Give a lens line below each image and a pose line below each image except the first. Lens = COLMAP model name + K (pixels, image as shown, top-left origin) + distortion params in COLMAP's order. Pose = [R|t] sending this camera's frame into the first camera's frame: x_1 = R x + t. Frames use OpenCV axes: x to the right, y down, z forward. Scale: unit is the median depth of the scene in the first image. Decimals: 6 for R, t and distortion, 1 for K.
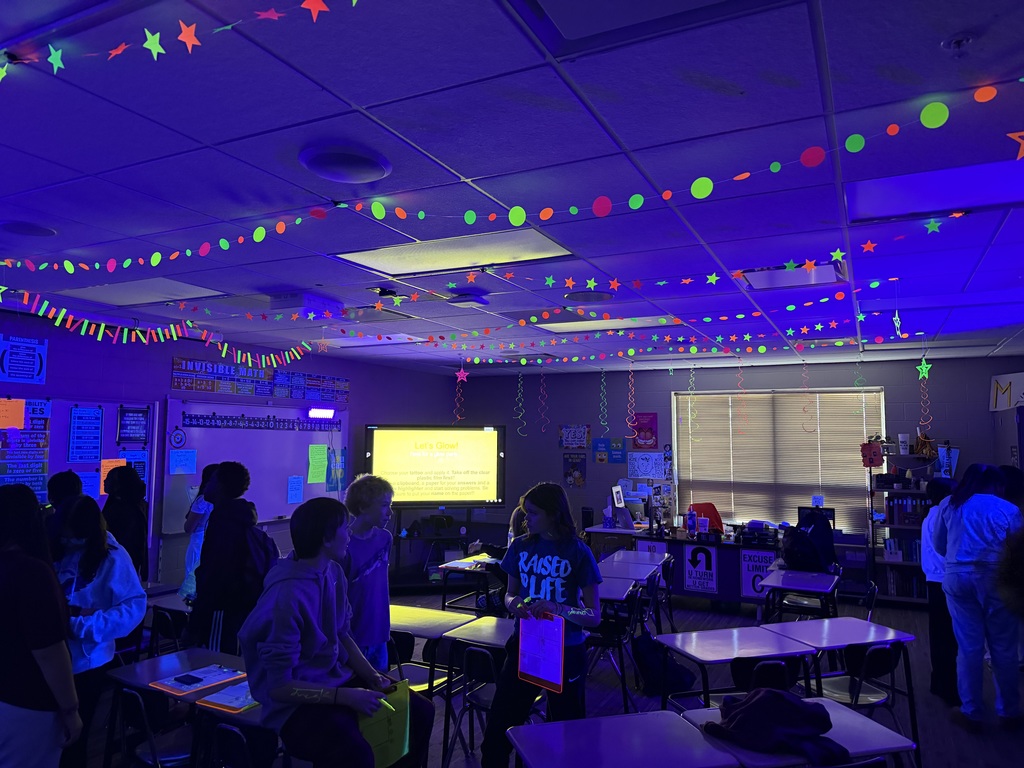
lens RADIAL K [[735.2, 0, 514.9], [0, 735.2, 379.9], [0, 0, 1]] dist [0.018560, -0.015196]
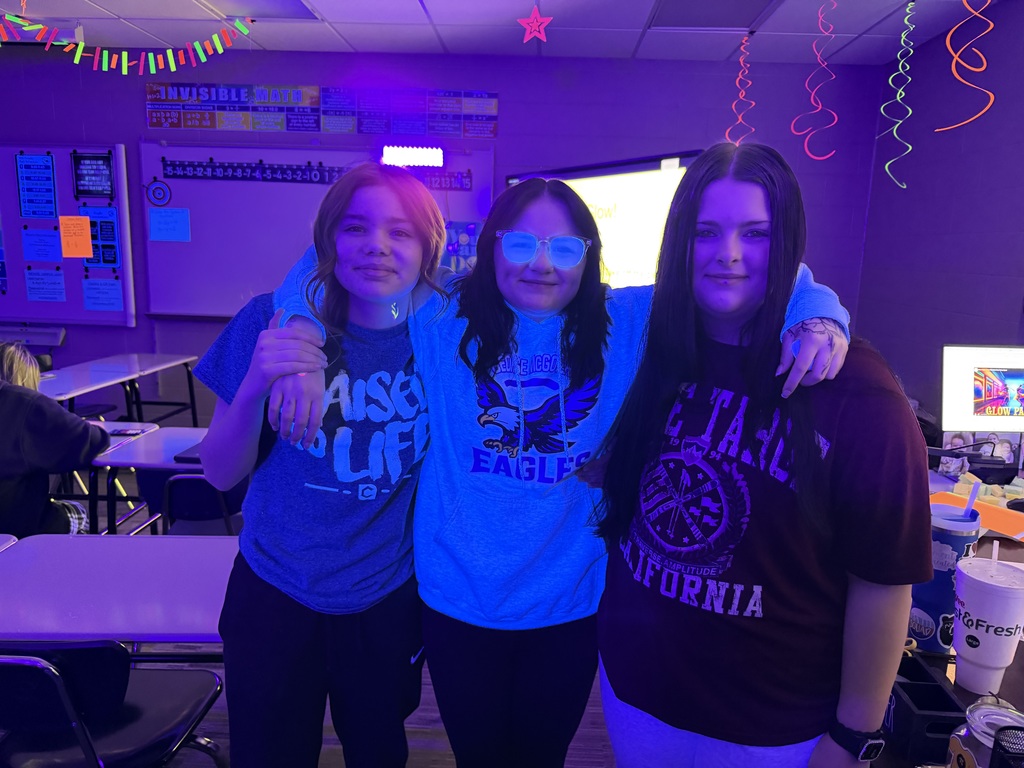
lens RADIAL K [[735.2, 0, 510.8], [0, 735.2, 378.8], [0, 0, 1]] dist [0.018560, -0.015196]
pose [[0.406932, 0.163149, -0.898771, 0.421488], [0.049237, 0.978573, 0.199927, 0.133314], [0.912130, -0.125610, 0.390180, 1.015534]]
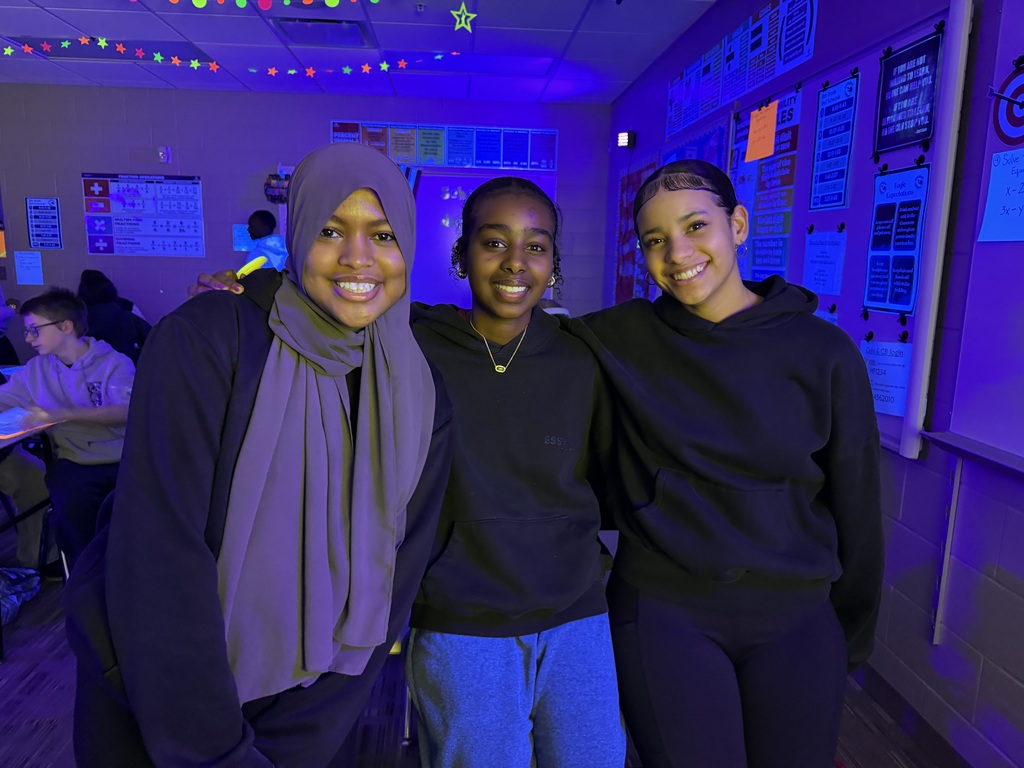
lens RADIAL K [[735.2, 0, 511.2], [0, 735.2, 378.3], [0, 0, 1]] dist [0.018560, -0.015196]
pose [[-0.850760, 0.060121, -0.522105, -0.156837], [0.015713, 0.995901, 0.089074, 0.151317], [0.525320, 0.067577, -0.848217, 1.141818]]
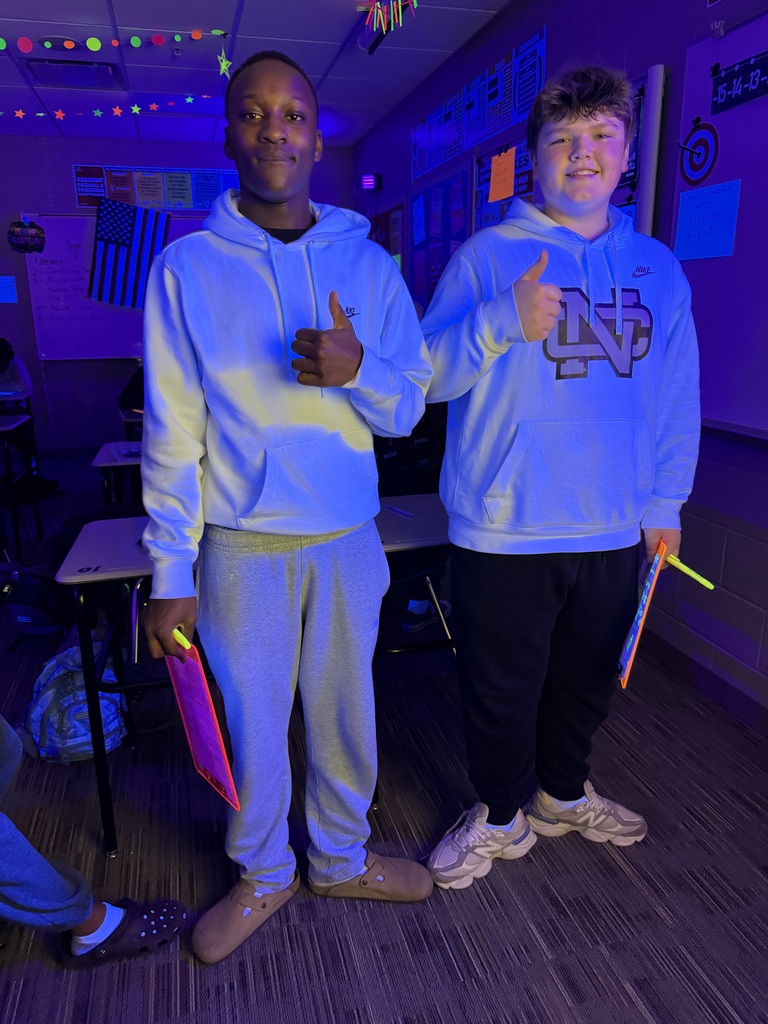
lens RADIAL K [[735.2, 0, 373.8], [0, 735.2, 503.0], [0, 0, 1]] dist [0.018560, -0.015196]
pose [[-0.745369, 0.174236, -0.643481, -0.080318], [0.063094, 0.979346, 0.192096, 0.166591], [0.663660, 0.102582, -0.740967, 1.184331]]
